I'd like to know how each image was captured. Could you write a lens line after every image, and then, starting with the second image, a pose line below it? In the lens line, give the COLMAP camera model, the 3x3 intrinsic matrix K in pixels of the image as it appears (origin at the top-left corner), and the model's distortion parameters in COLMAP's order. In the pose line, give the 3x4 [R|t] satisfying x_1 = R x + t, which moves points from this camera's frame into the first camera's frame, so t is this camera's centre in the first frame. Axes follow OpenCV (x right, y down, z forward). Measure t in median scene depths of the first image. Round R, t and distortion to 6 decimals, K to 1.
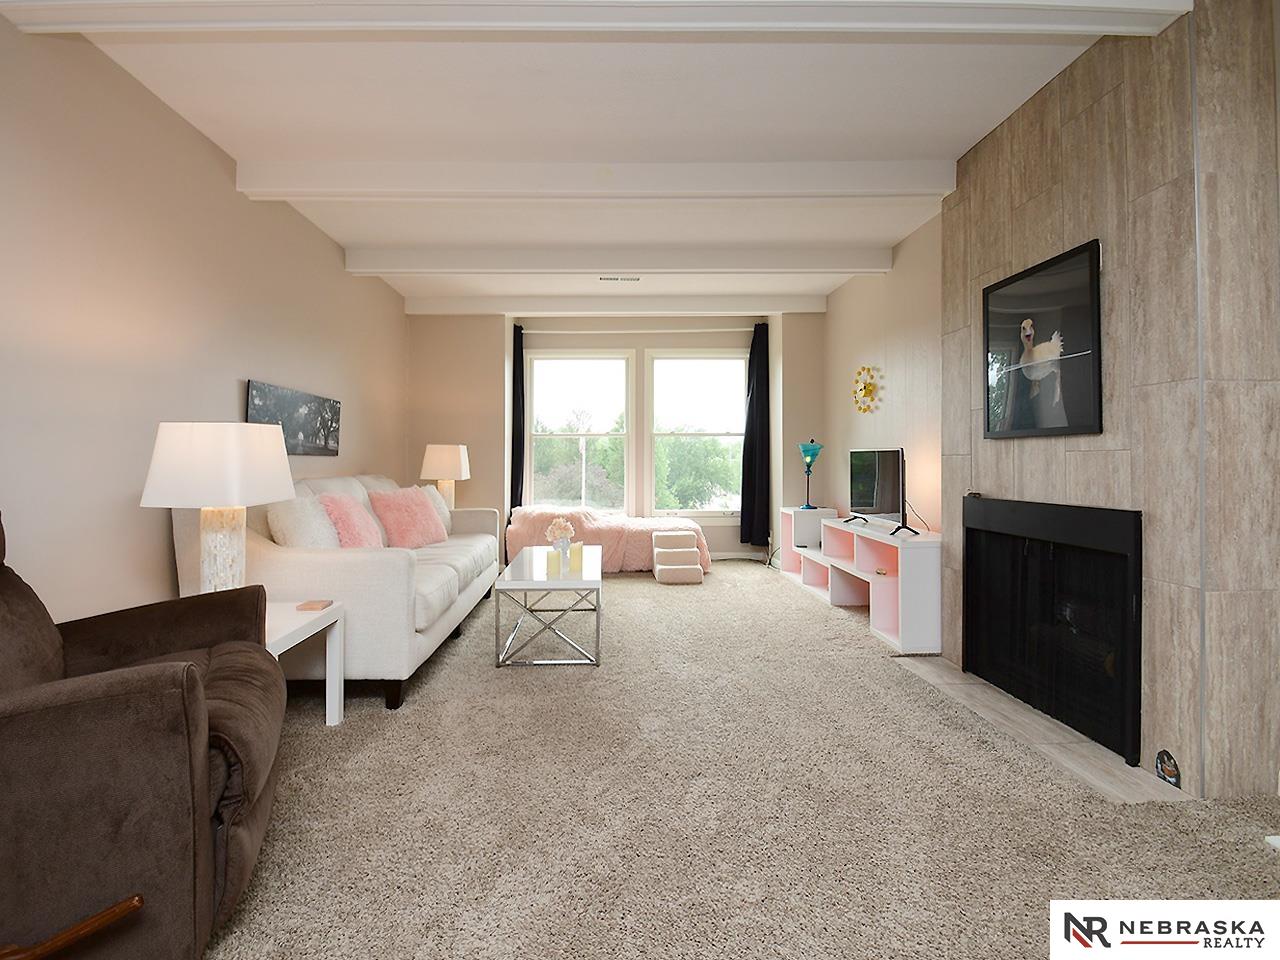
lens RADIAL K [[575.1, 0, 608.8], [0, 575.1, 454.4], [0, 0, 1]] dist [-0.001410, -0.005215]
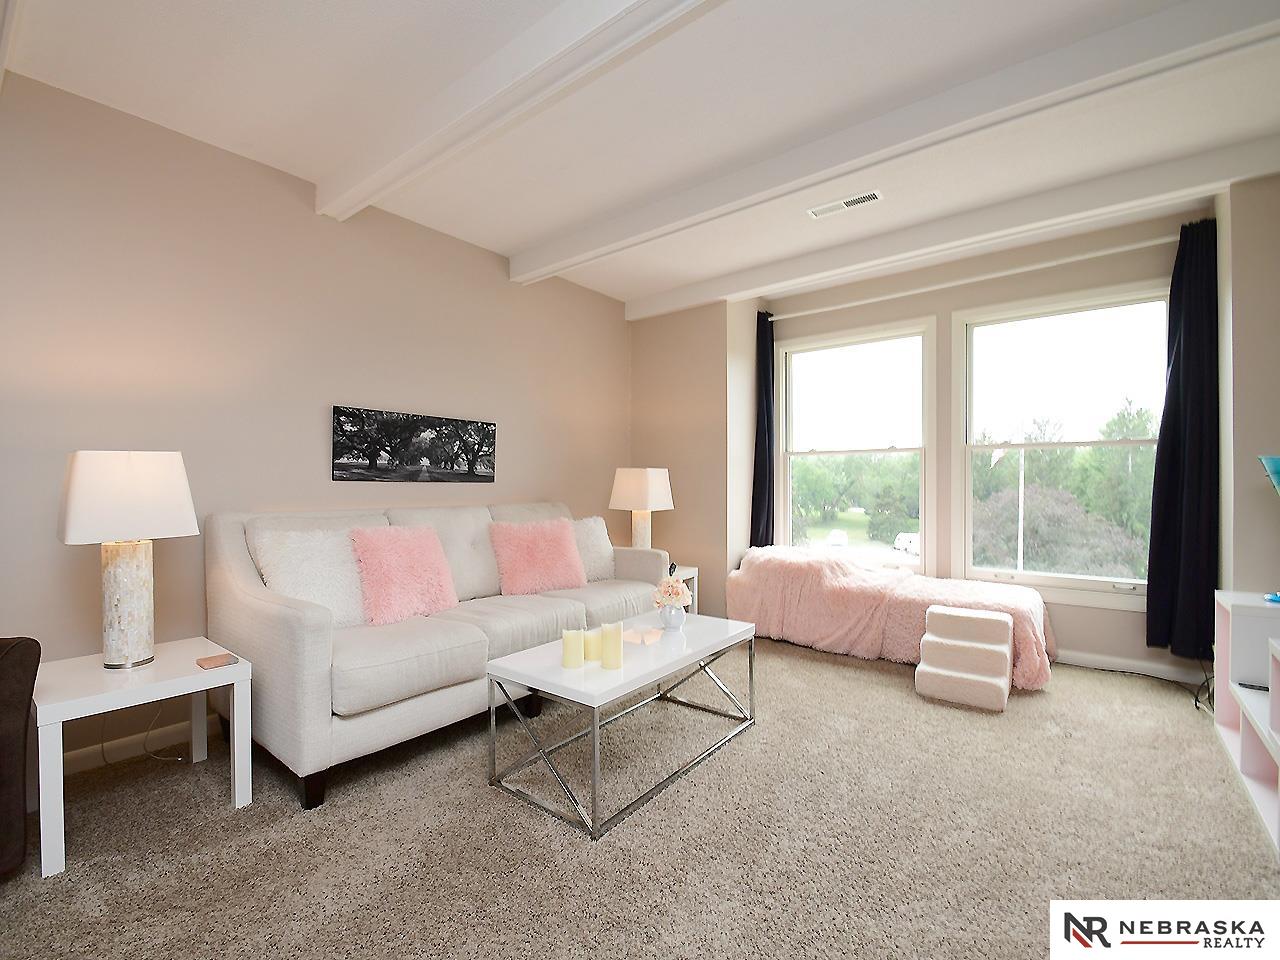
lens RADIAL K [[575.1, 0, 635.7], [0, 575.1, 480.4], [0, 0, 1]] dist [-0.001410, -0.005215]
pose [[0.772353, 0.001835, -0.635191, 0.423559], [0.003564, 0.999968, 0.007222, -0.008851], [0.635184, -0.007842, 0.772321, 0.614788]]
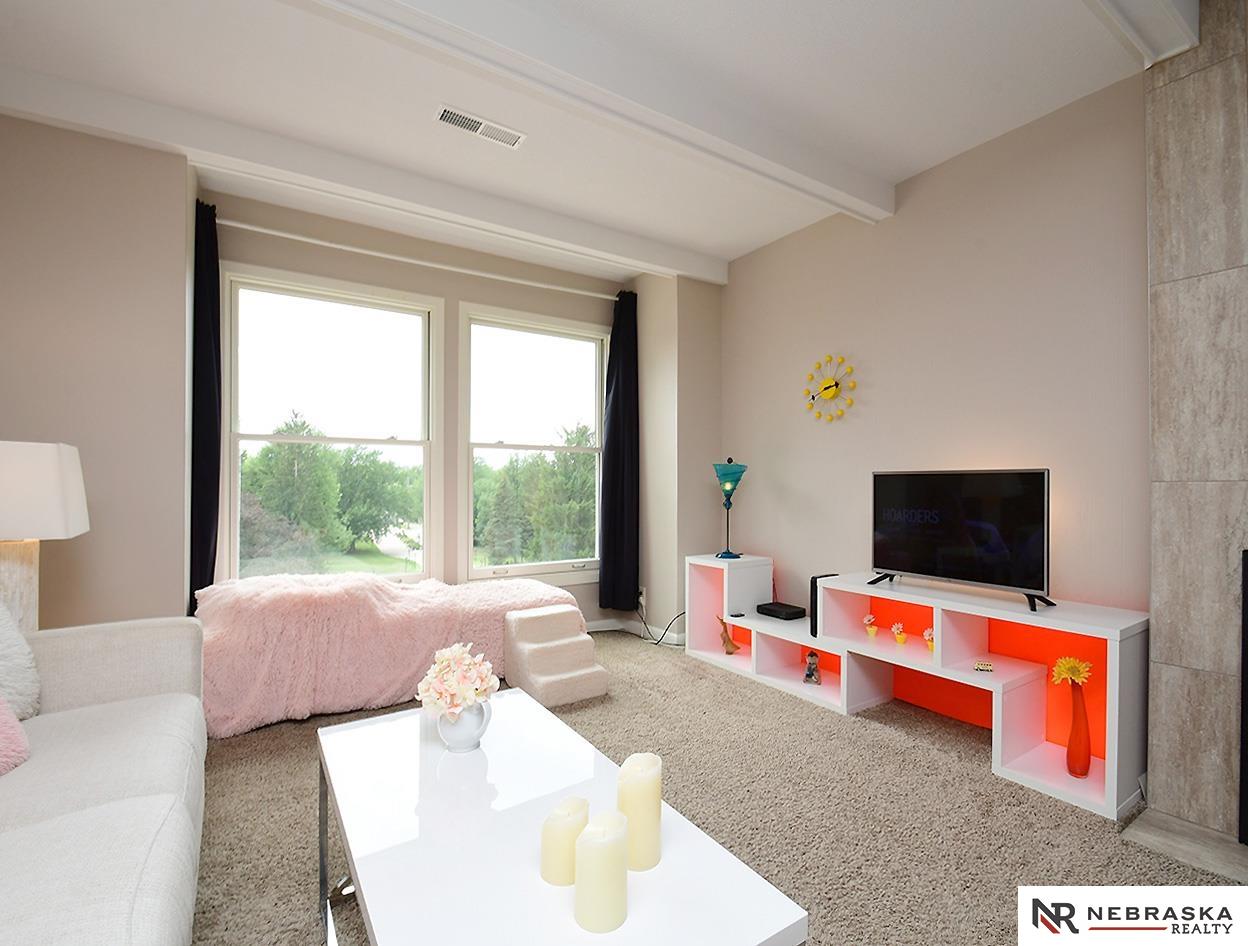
lens RADIAL K [[575.3, 0, 601.8], [0, 575.3, 484.8], [0, 0, 1]] dist [-0.001649, -0.001832]
pose [[0.850706, 0.005209, 0.525616, -0.271495], [-0.009178, 0.999946, 0.004945, 0.008608], [-0.525561, -0.009030, 0.850708, 0.882478]]
